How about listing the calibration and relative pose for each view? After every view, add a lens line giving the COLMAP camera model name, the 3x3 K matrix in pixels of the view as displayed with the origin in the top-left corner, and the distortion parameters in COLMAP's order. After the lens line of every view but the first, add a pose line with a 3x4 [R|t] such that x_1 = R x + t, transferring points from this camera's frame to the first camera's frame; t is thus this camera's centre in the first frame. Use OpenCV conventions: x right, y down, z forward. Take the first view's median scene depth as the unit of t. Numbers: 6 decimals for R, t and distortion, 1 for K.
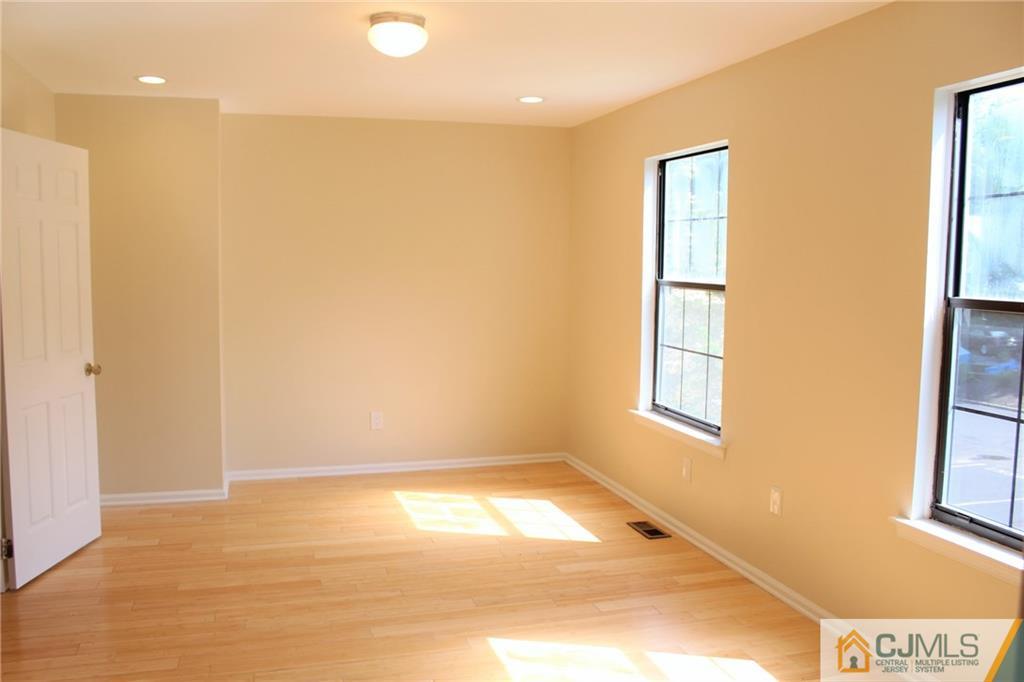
lens RADIAL K [[860.4, 0, 506.4], [0, 860.4, 332.1], [0, 0, 1]] dist [-0.136285, 0.110467]
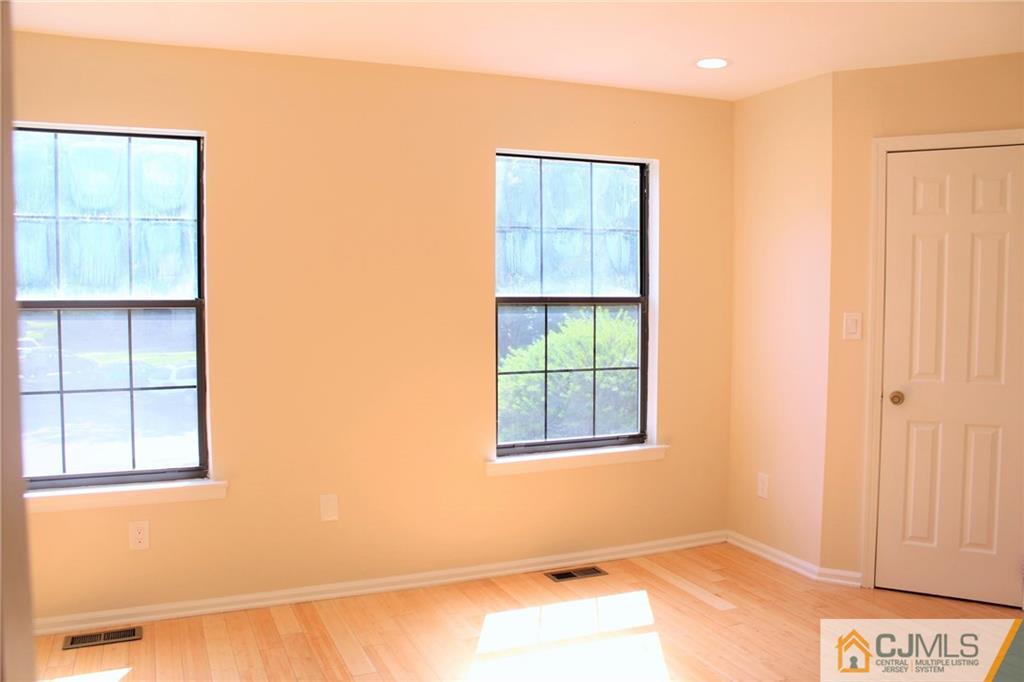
lens RADIAL K [[860.4, 0, 476.7], [0, 860.4, 347.9], [0, 0, 1]] dist [-0.136285, 0.110467]
pose [[-0.108909, -0.071931, 0.991446, -0.604300], [0.083375, 0.993203, 0.081217, -0.050557], [-0.990549, 0.091507, -0.102171, 0.790690]]
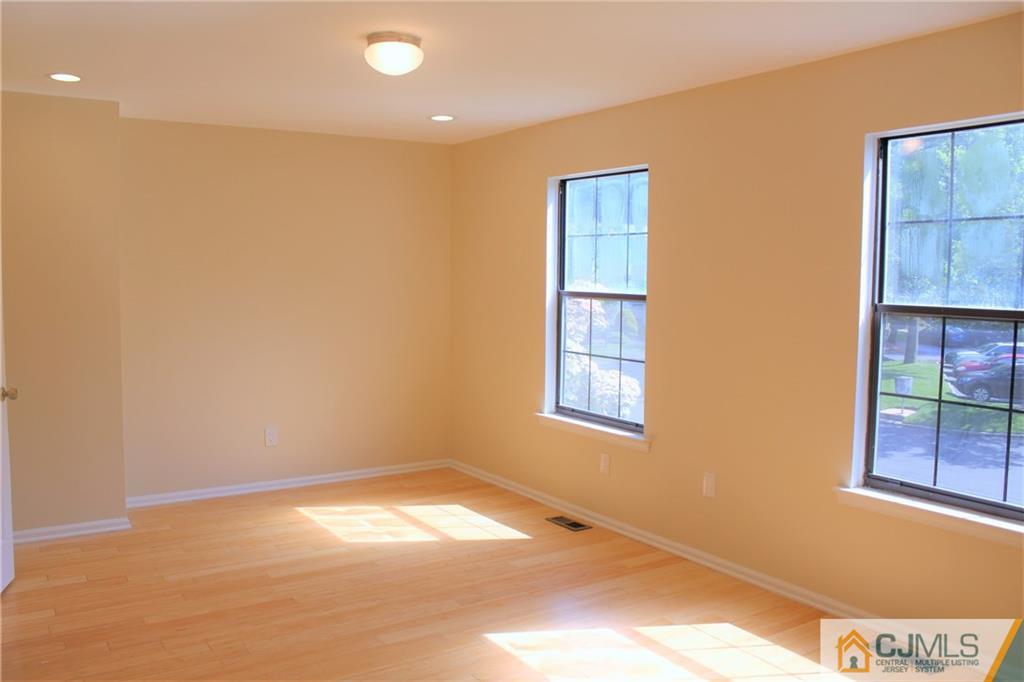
lens RADIAL K [[860.4, 0, 514.4], [0, 860.4, 330.2], [0, 0, 1]] dist [-0.136285, 0.110467]
pose [[0.956031, -0.019412, 0.292623, -0.225719], [0.023723, 0.999656, -0.011190, -0.001096], [-0.292305, 0.017640, 0.956162, -0.016551]]
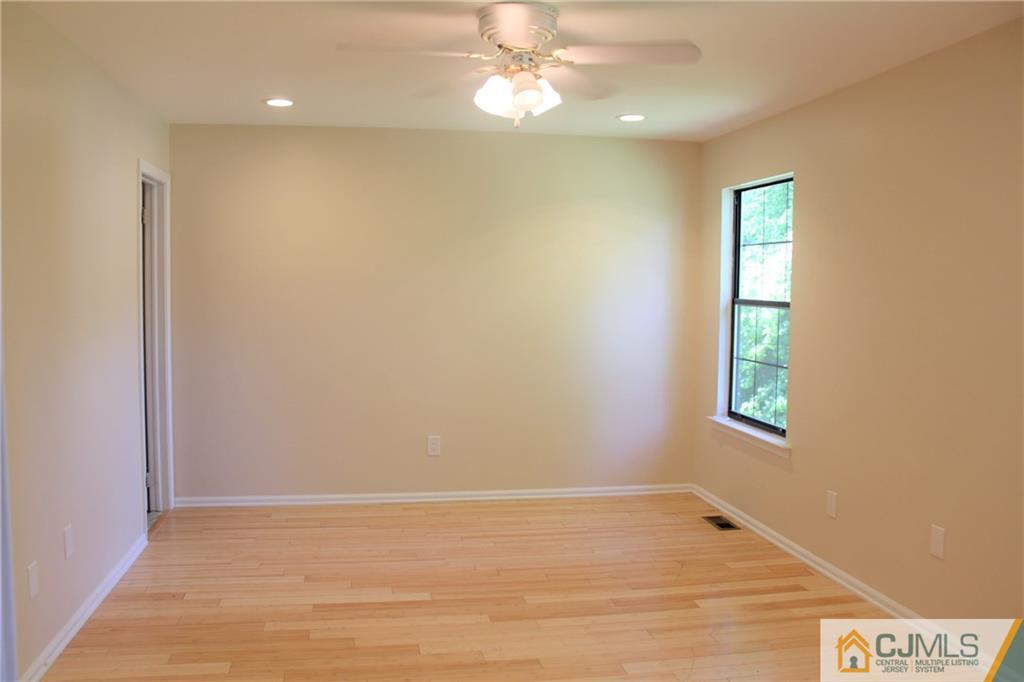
lens RADIAL K [[860.4, 0, 502.8], [0, 860.4, 347.0], [0, 0, 1]] dist [-0.136285, 0.110467]
pose [[0.989911, 0.005904, -0.141570, 0.043858], [-0.007008, 0.999949, -0.007300, 0.013432], [0.141519, 0.008218, 0.989901, -0.151060]]
